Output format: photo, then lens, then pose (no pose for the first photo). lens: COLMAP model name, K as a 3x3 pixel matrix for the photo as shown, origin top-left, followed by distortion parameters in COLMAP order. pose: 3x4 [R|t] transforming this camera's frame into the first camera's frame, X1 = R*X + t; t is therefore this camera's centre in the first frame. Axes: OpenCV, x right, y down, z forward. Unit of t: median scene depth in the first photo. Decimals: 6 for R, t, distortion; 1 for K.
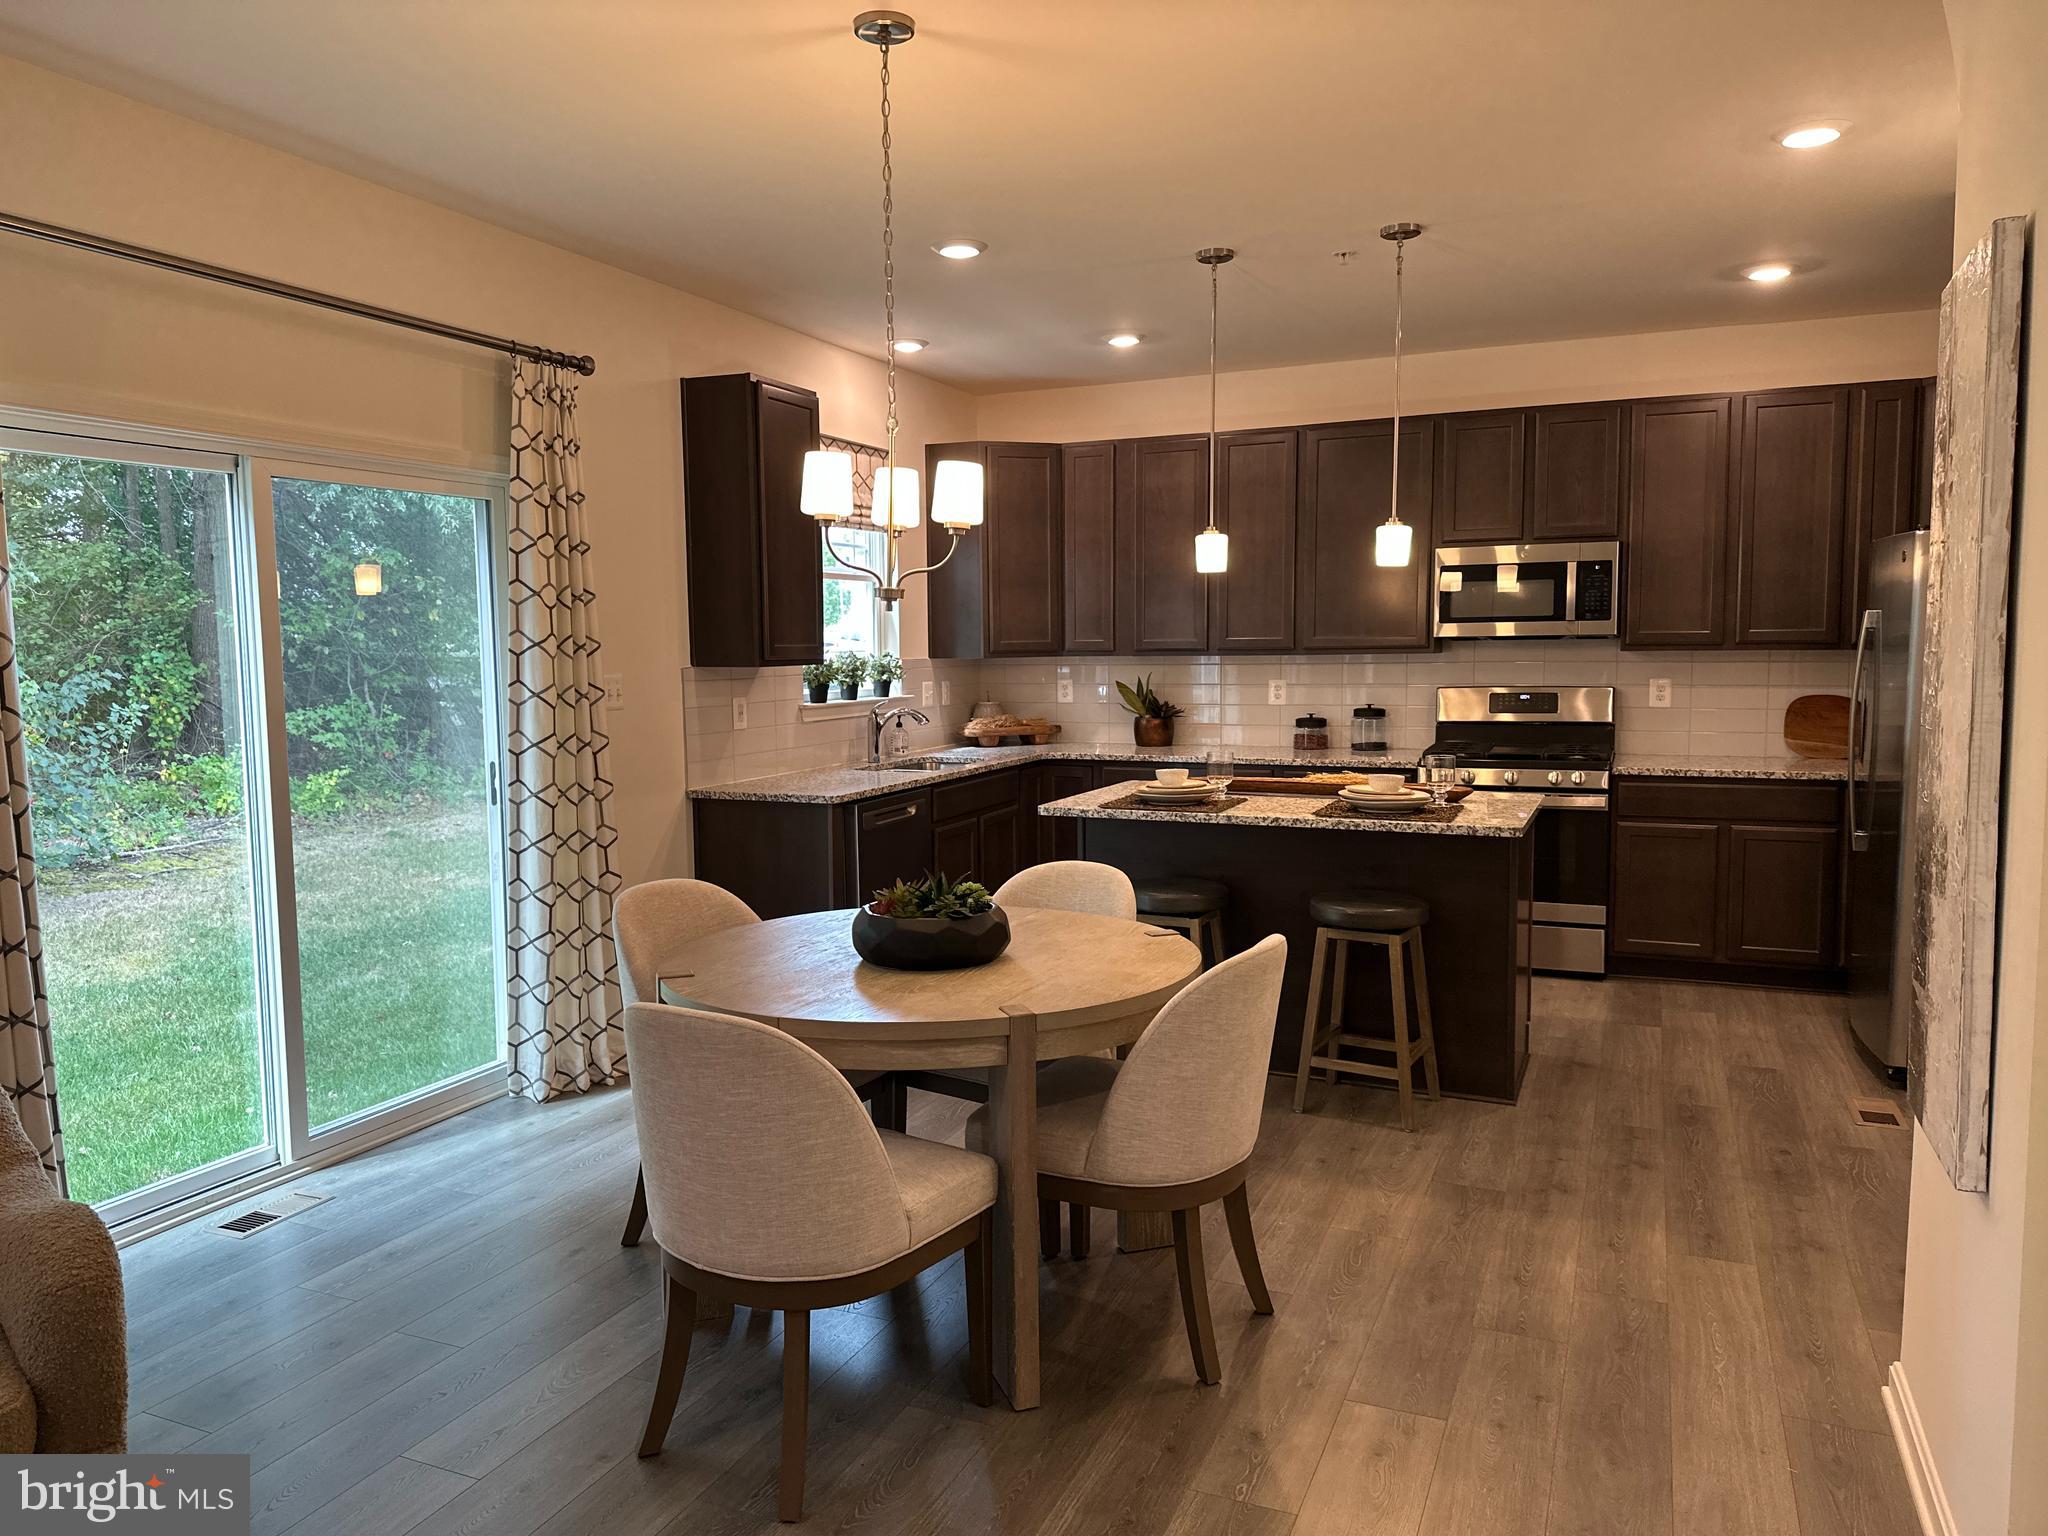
lens RADIAL K [[1434.8, 0, 1009.6], [0, 1434.8, 754.7], [0, 0, 1]] dist [0.067460, -0.065468]
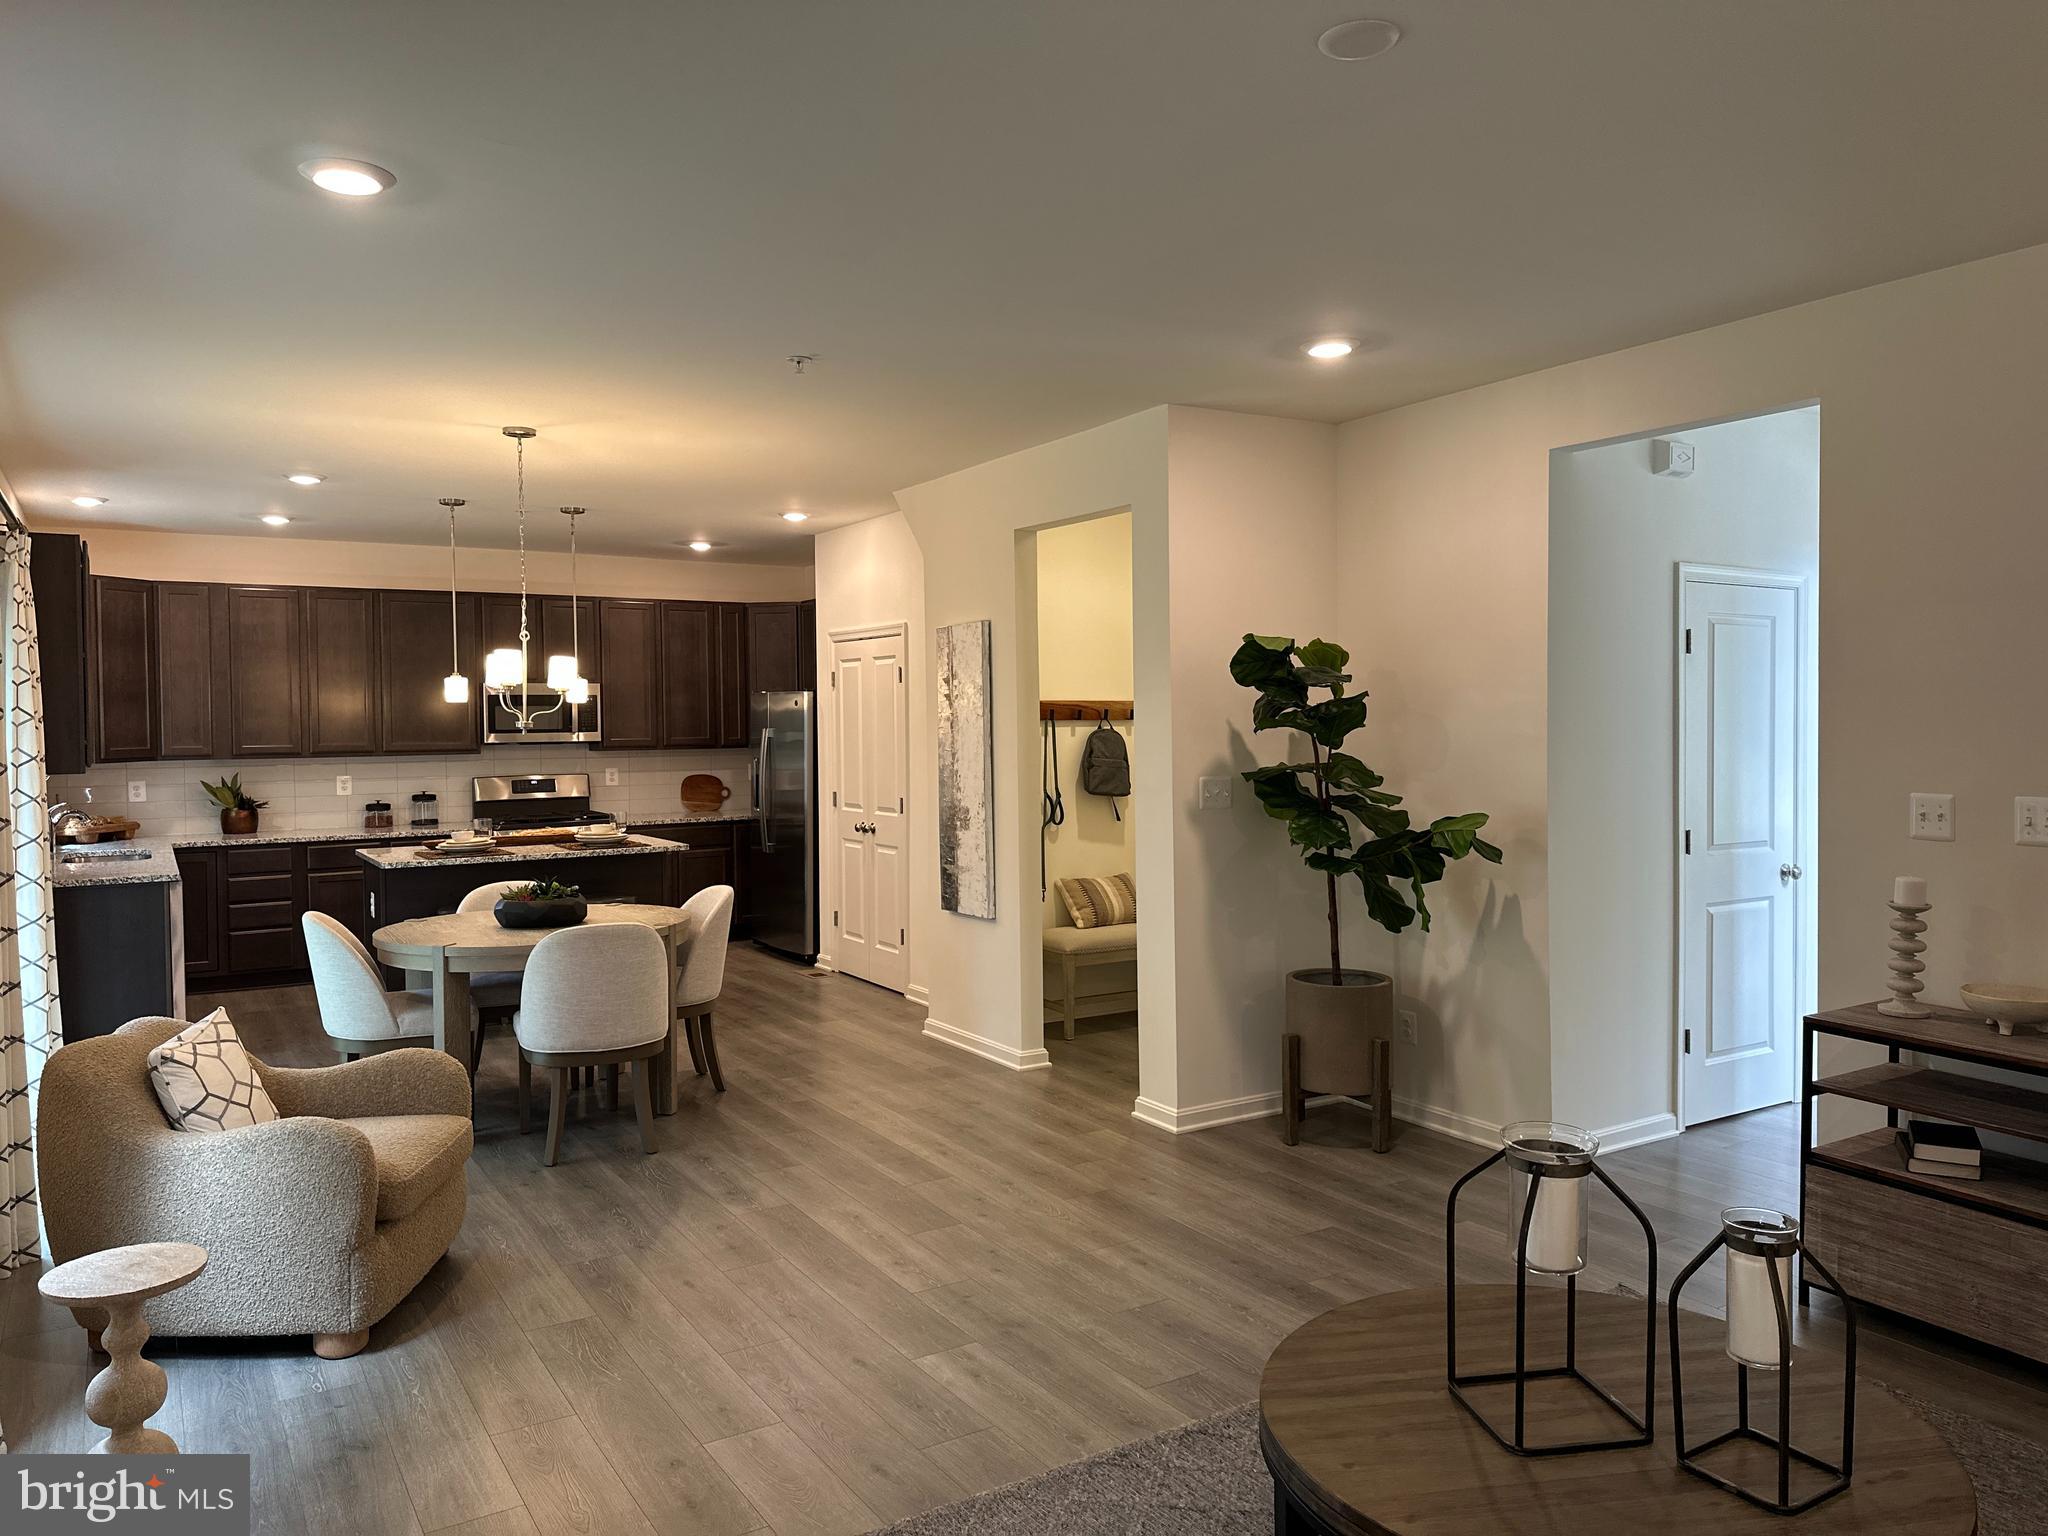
lens RADIAL K [[1434.8, 0, 1028.8], [0, 1434.8, 749.2], [0, 0, 1]] dist [0.067460, -0.065468]
pose [[0.560440, -0.013155, 0.828090, -0.639733], [0.070614, 0.996992, -0.031952, 0.011066], [-0.825179, 0.076382, 0.559683, -0.285826]]
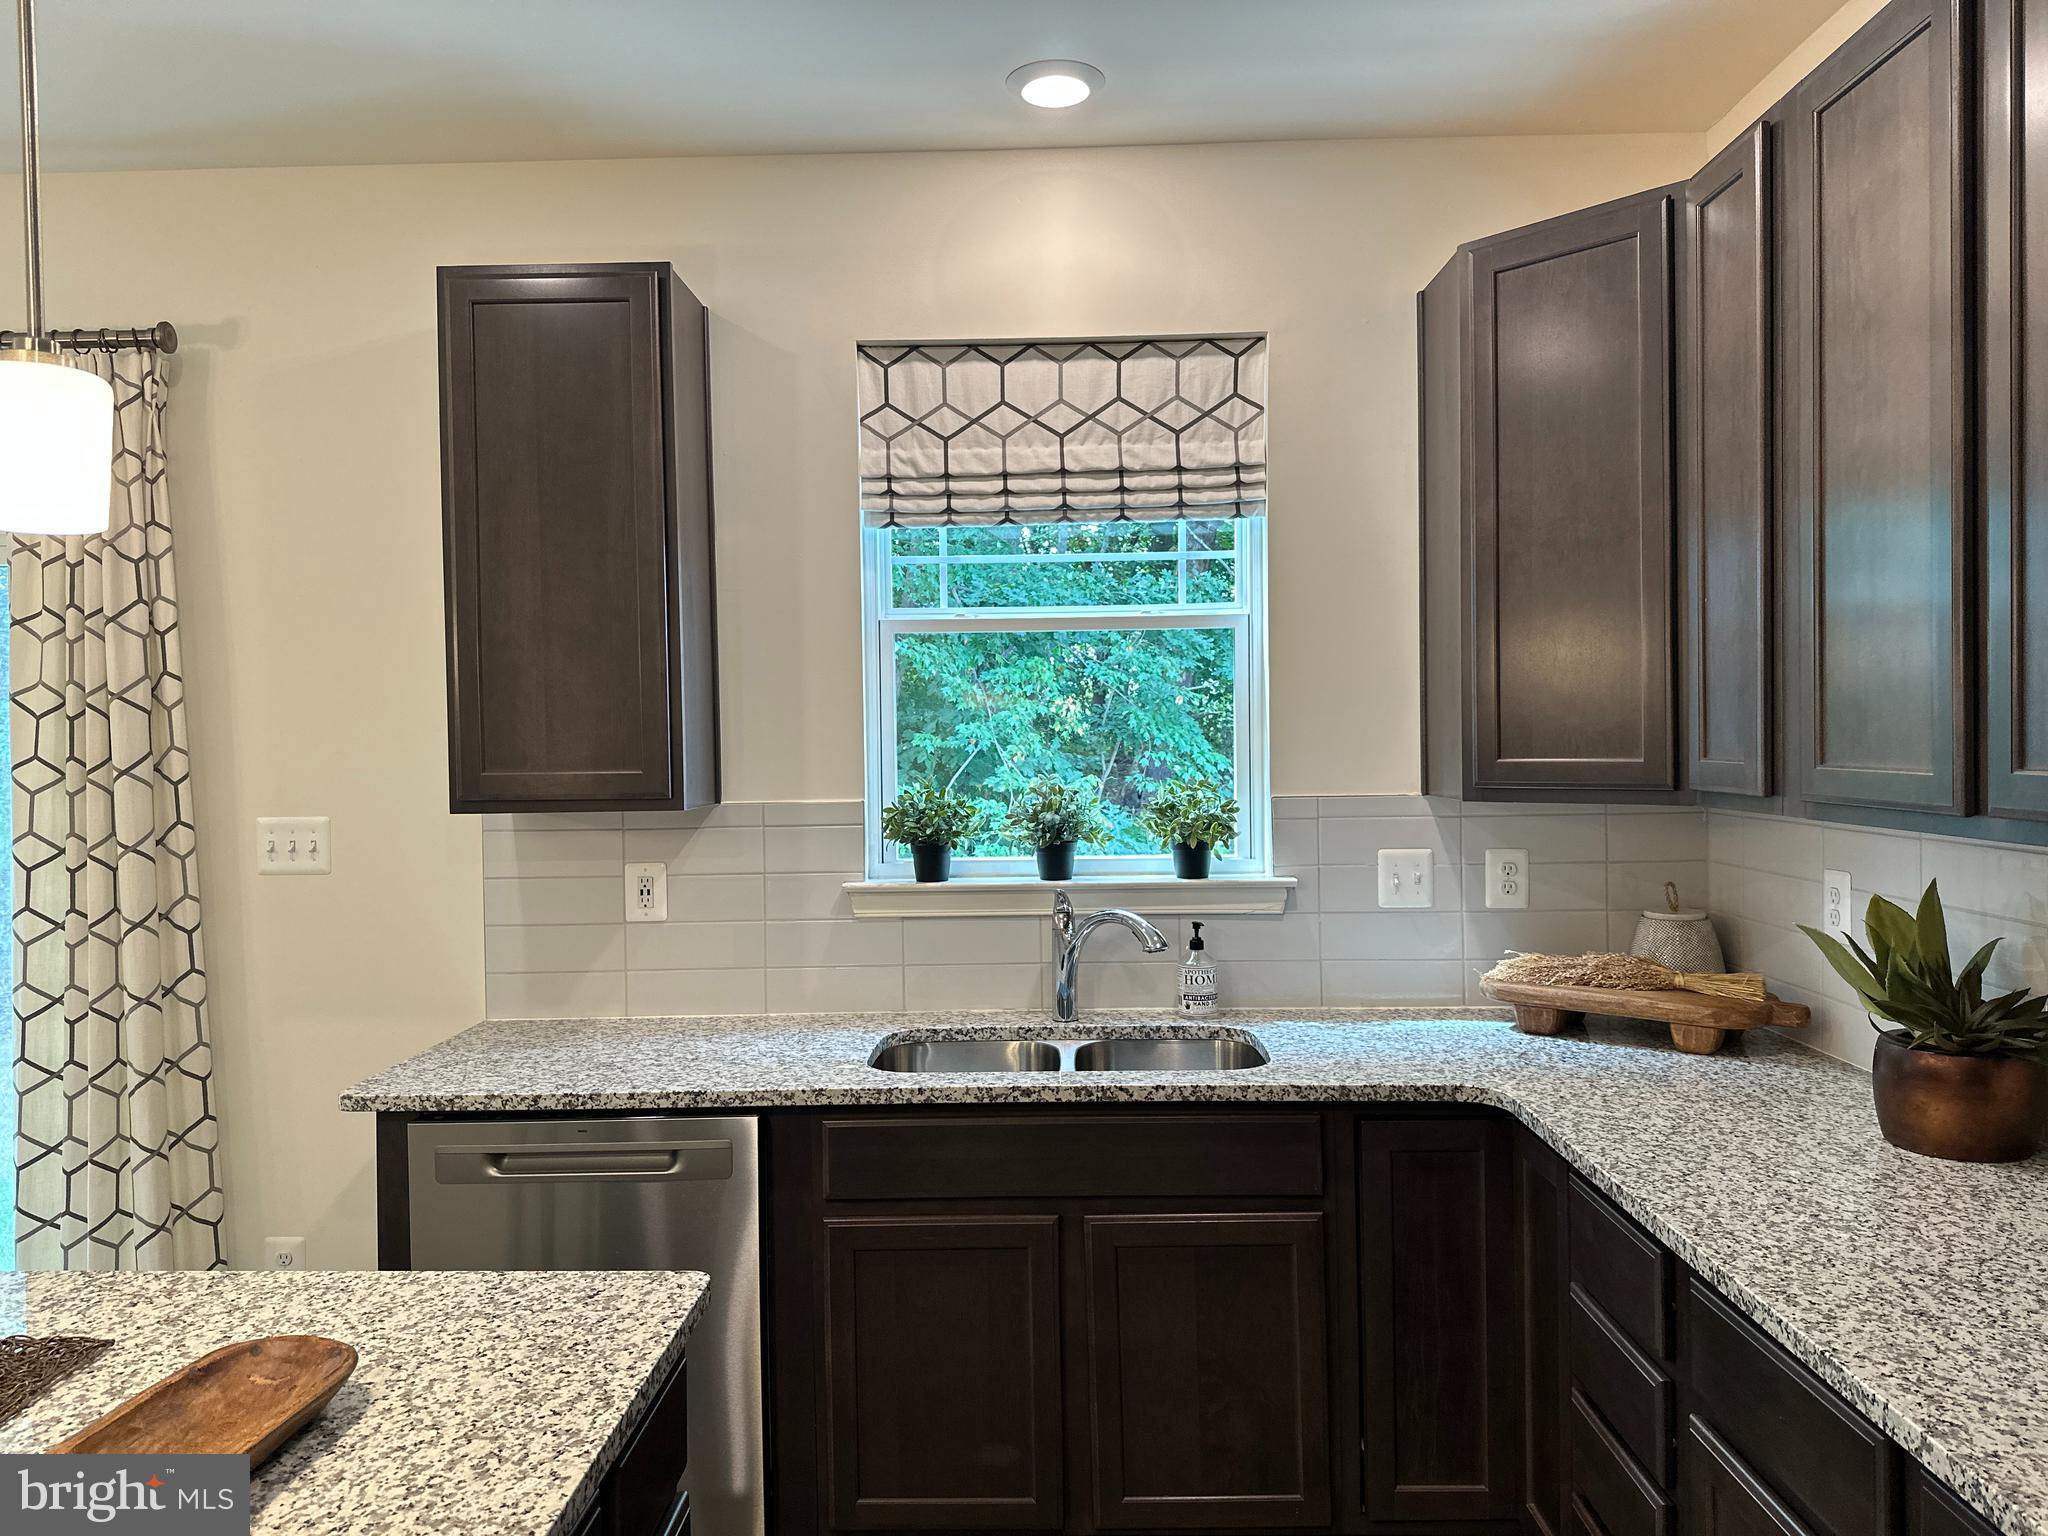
lens RADIAL K [[1434.8, 0, 1023.4], [0, 1434.8, 771.5], [0, 0, 1]] dist [0.067460, -0.065468]
pose [[0.390163, 0.033757, -0.920127, 0.342818], [-0.066084, 0.997777, 0.008584, -0.082389], [0.918371, 0.057456, 0.391526, 0.847329]]
